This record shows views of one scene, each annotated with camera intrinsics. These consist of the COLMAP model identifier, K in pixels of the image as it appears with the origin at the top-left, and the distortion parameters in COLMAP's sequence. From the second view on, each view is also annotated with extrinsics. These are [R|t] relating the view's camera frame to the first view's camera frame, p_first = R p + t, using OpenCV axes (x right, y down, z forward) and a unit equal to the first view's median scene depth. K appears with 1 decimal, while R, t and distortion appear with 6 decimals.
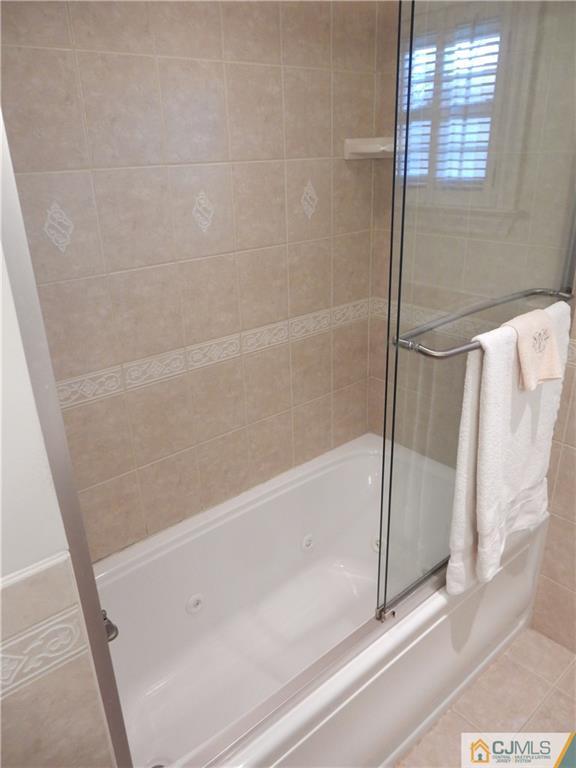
lens RADIAL K [[559.0, 0, 288.0], [0, 559.0, 384.0], [0, 0, 1]] dist [0.065213, 0.001167]
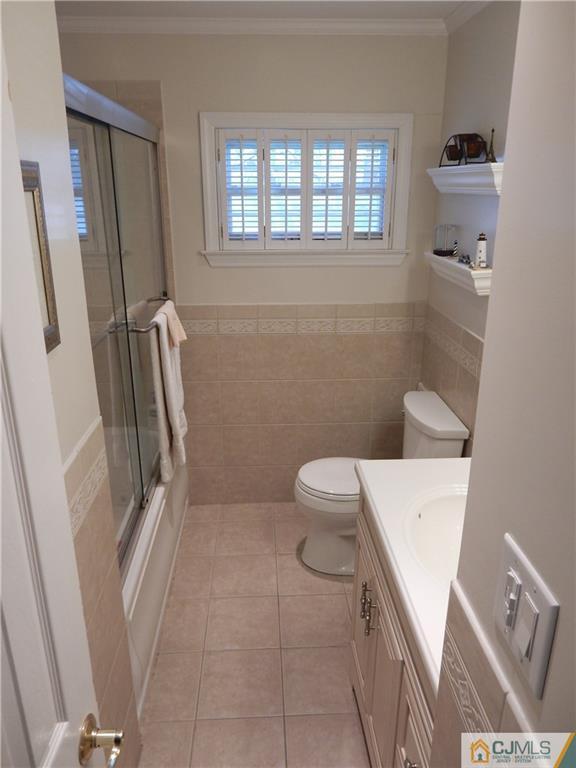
lens RADIAL K [[559.0, 0, 288.0], [0, 559.0, 384.0], [0, 0, 1]] dist [0.065213, 0.001167]
pose [[0.602215, -0.233008, 0.763574, -0.665626], [0.294054, 0.953954, 0.059189, 0.107091], [-0.742206, 0.188888, 0.643002, -0.353152]]
